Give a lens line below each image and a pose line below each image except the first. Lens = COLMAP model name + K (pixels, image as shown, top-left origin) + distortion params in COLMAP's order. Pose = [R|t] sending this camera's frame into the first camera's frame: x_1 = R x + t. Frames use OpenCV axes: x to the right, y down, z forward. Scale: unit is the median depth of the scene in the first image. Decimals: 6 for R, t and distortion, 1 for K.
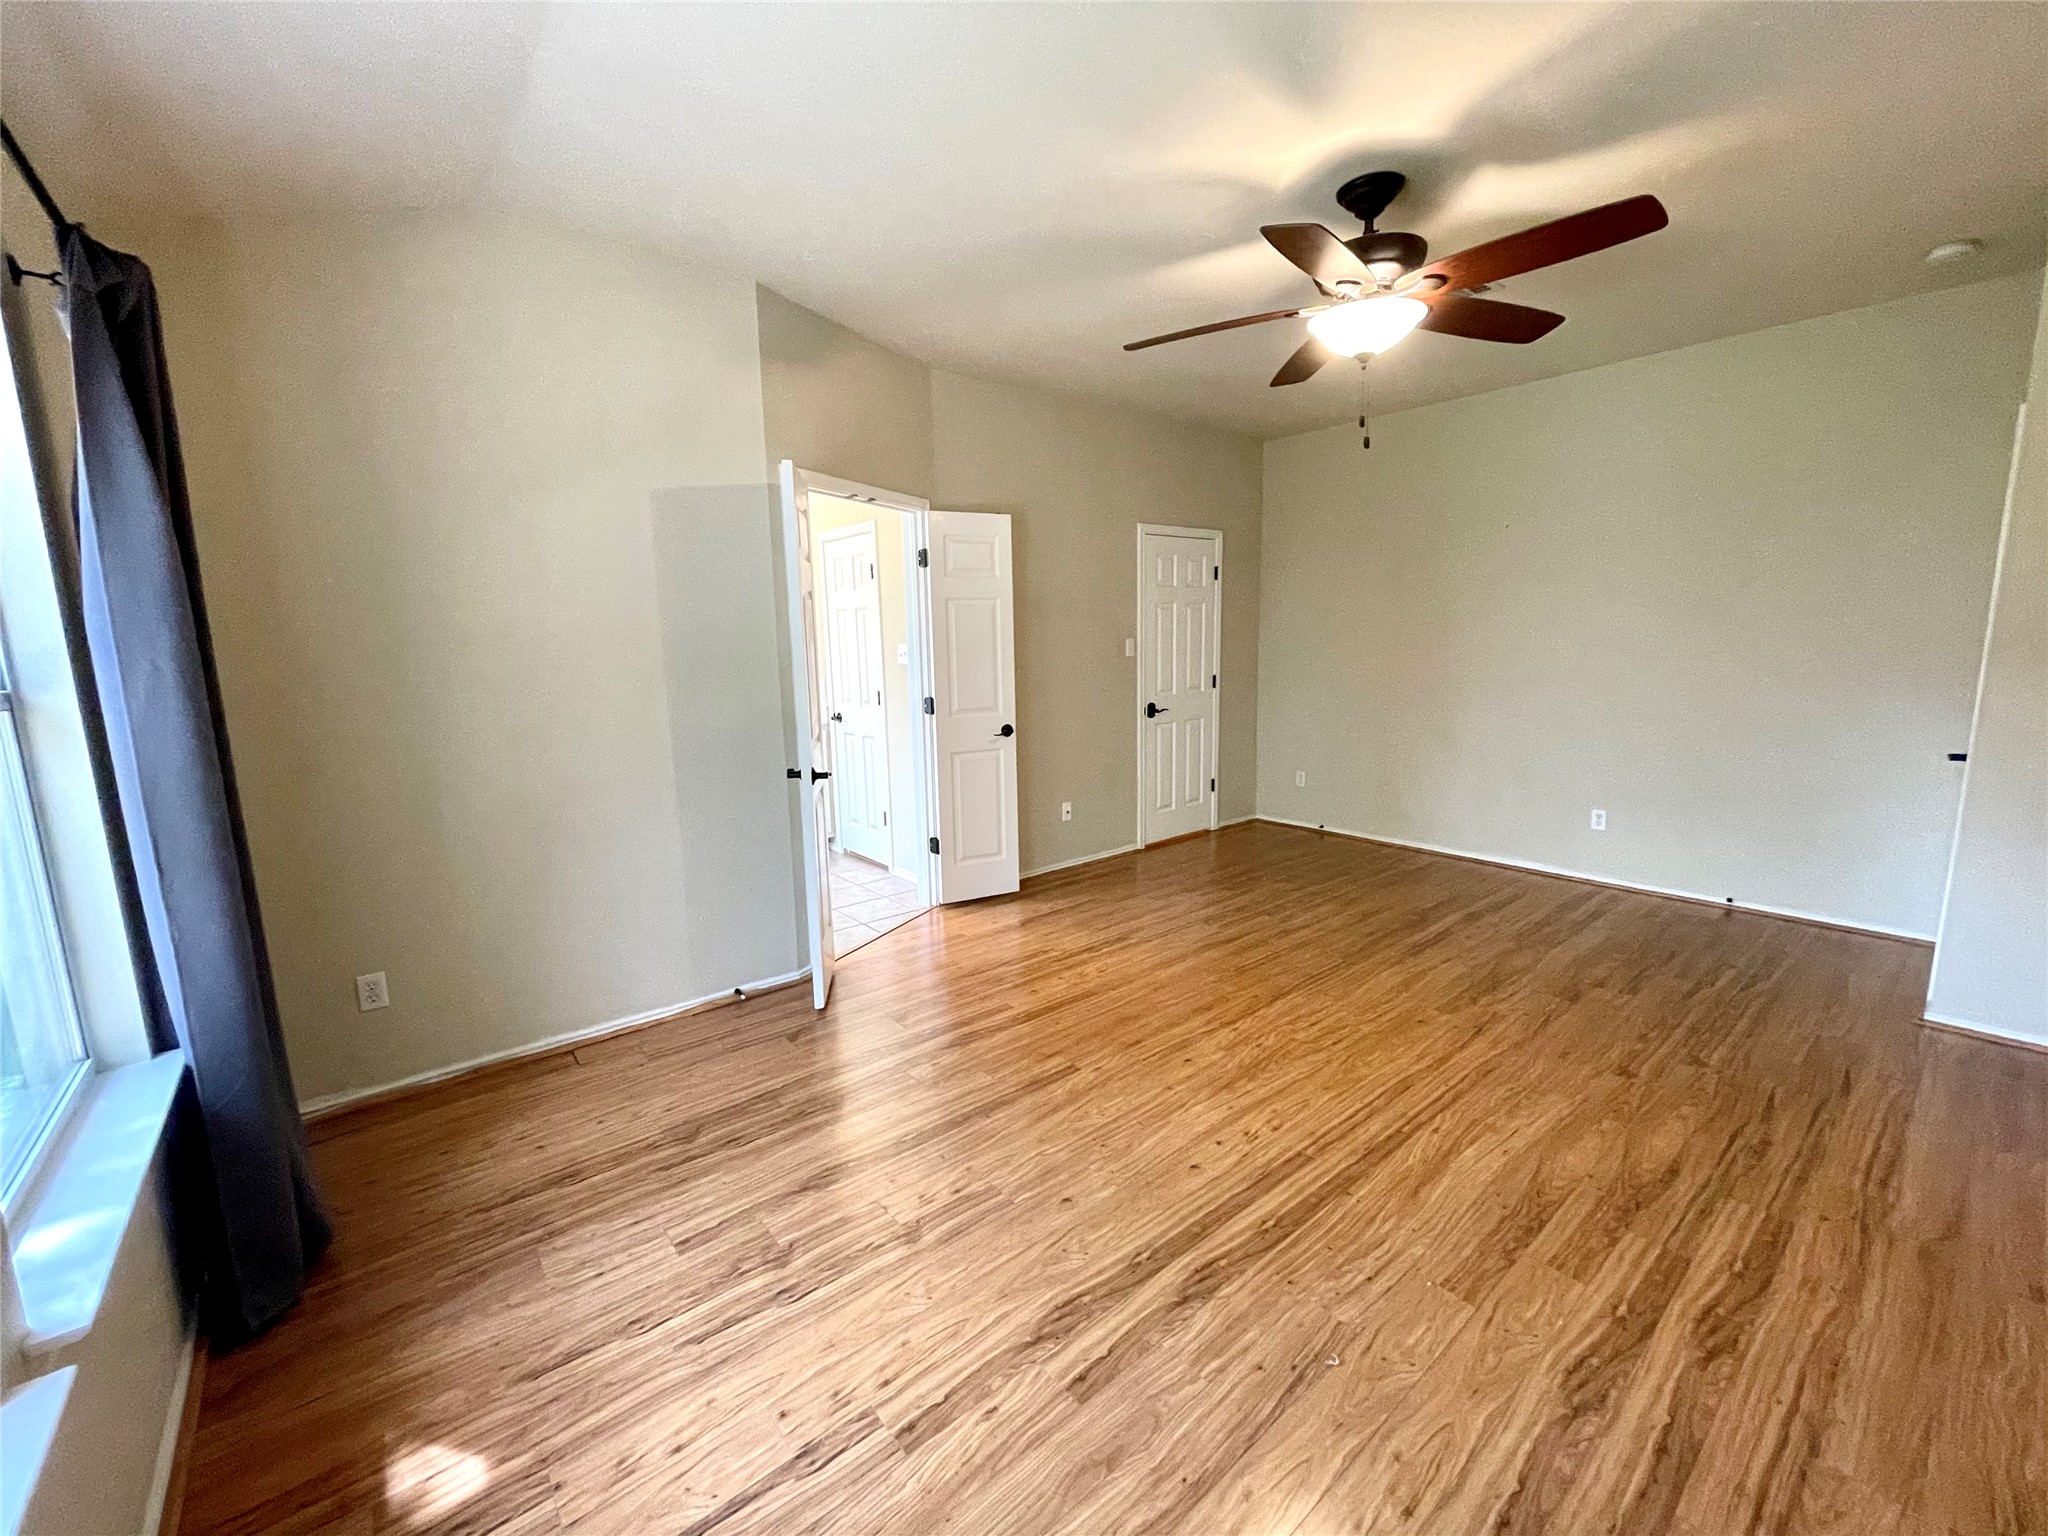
lens RADIAL K [[829.2, 0, 1020.6], [0, 829.2, 767.7], [0, 0, 1]] dist [0.001606, -0.000979]
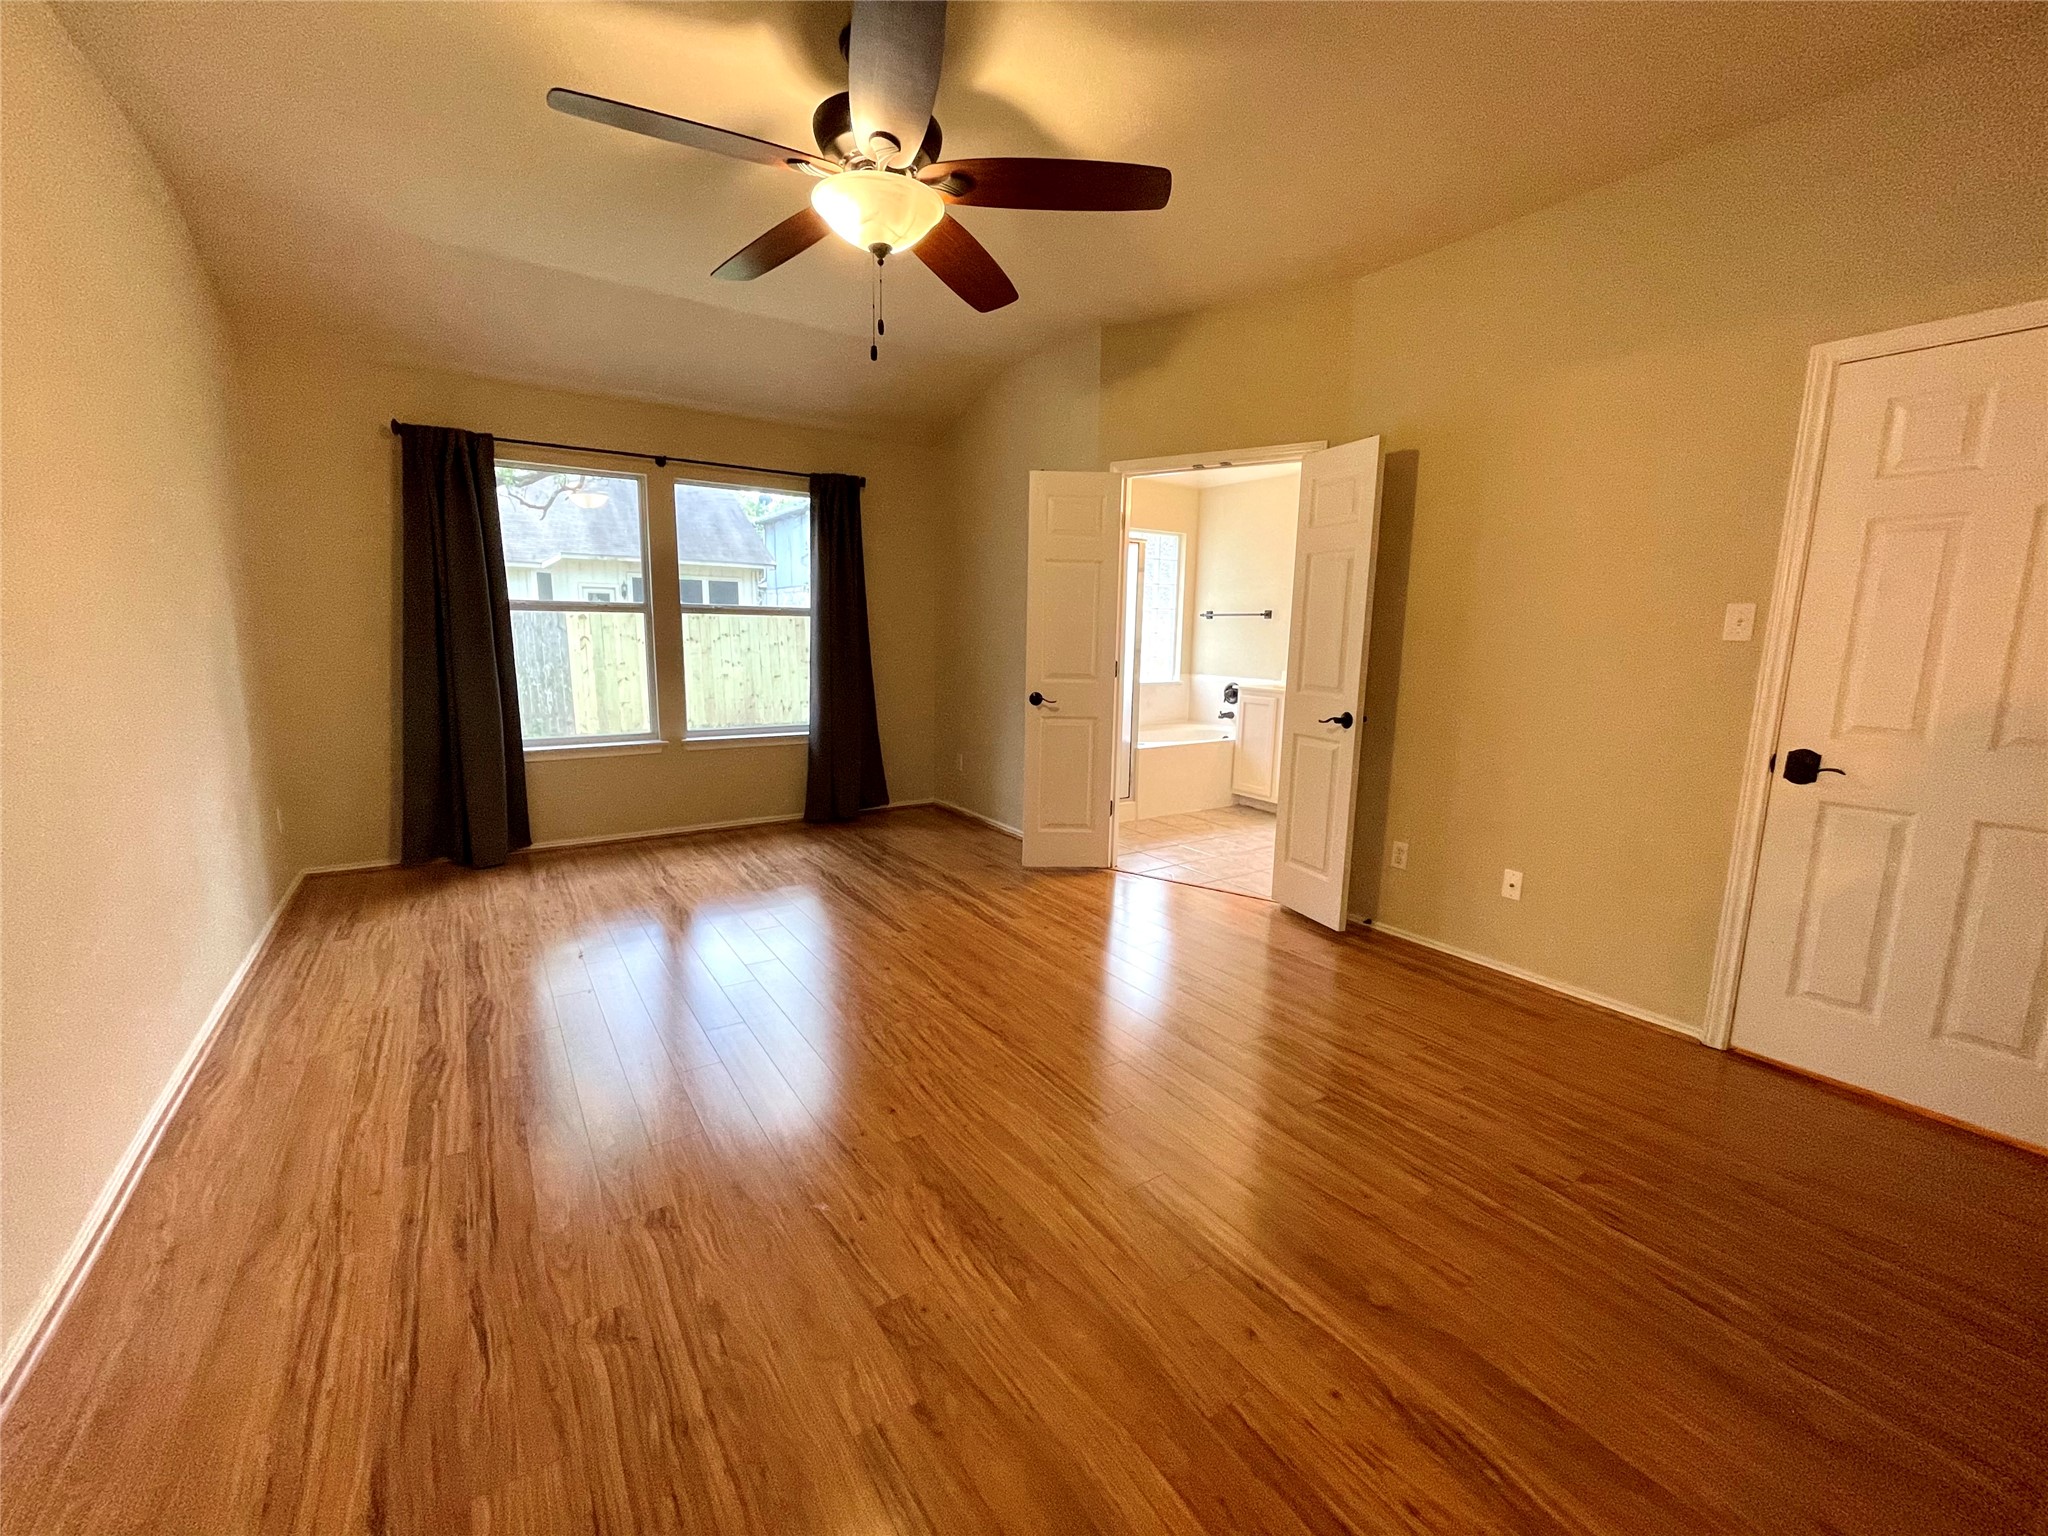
lens RADIAL K [[829.2, 0, 1021.9], [0, 829.2, 768.0], [0, 0, 1]] dist [0.001606, -0.000979]
pose [[-0.100918, 0.183235, -0.977876, 1.485027], [-0.171759, 0.964927, 0.198534, -0.196892], [0.979956, 0.187994, -0.065906, 1.450876]]
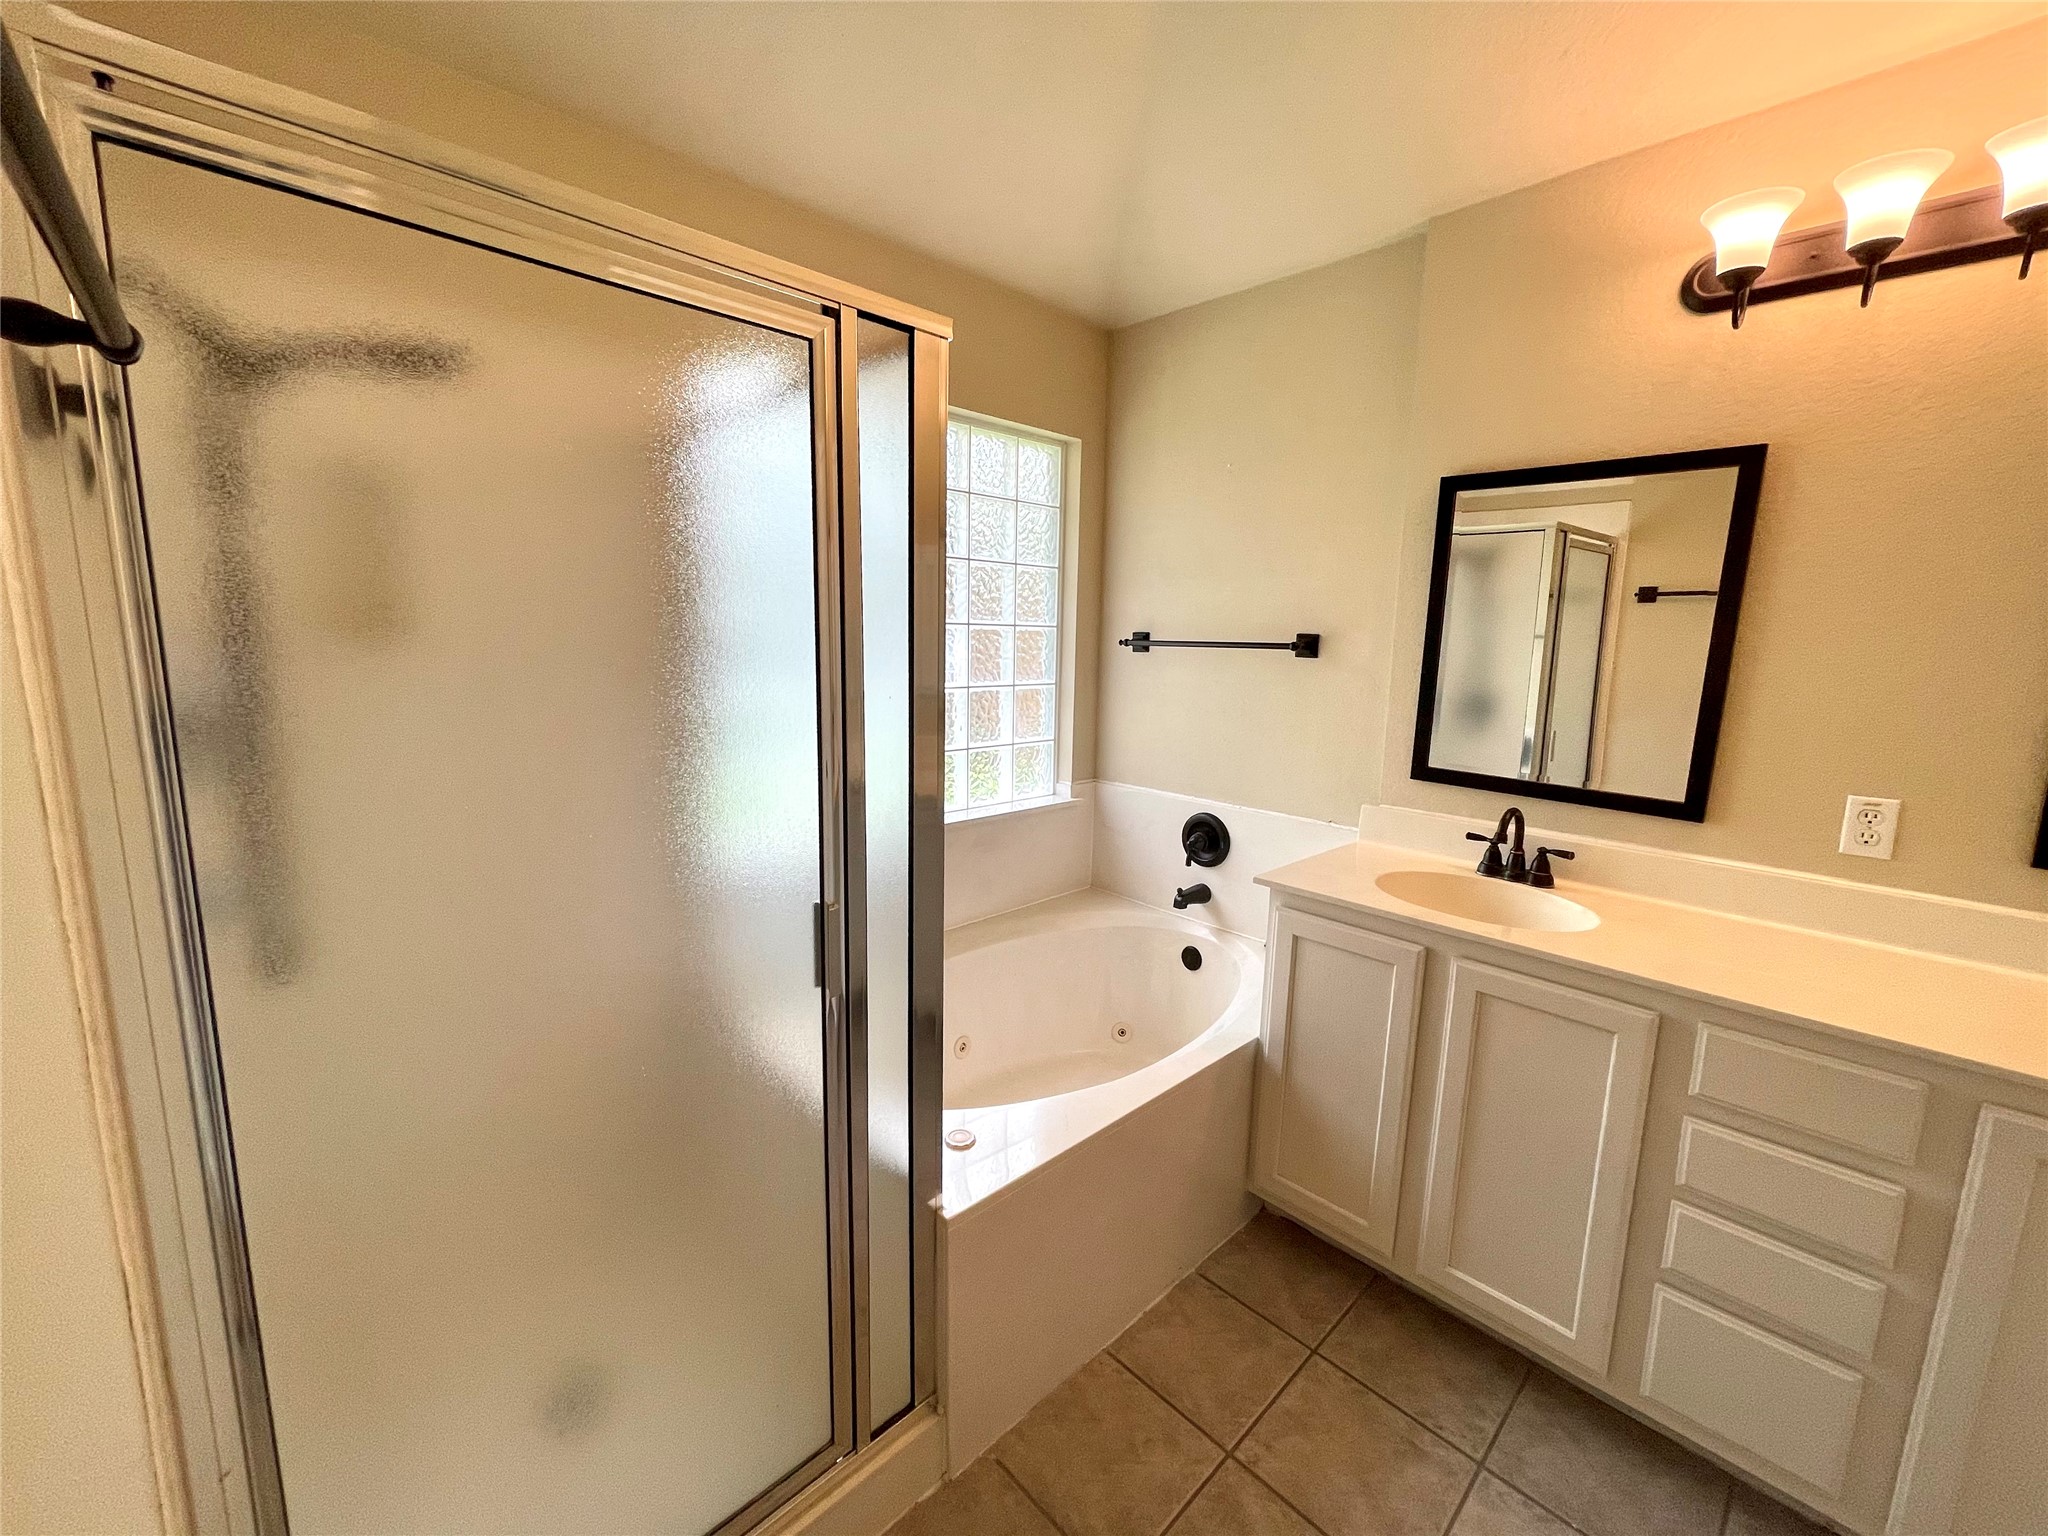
lens RADIAL K [[829.2, 0, 1023.4], [0, 829.2, 764.4], [0, 0, 1]] dist [0.001606, -0.000979]
pose [[0.065417, 0.175900, -0.982232, -0.387352], [-0.179621, 0.970338, 0.161807, -0.241544], [0.981558, 0.165845, 0.095072, 1.558647]]
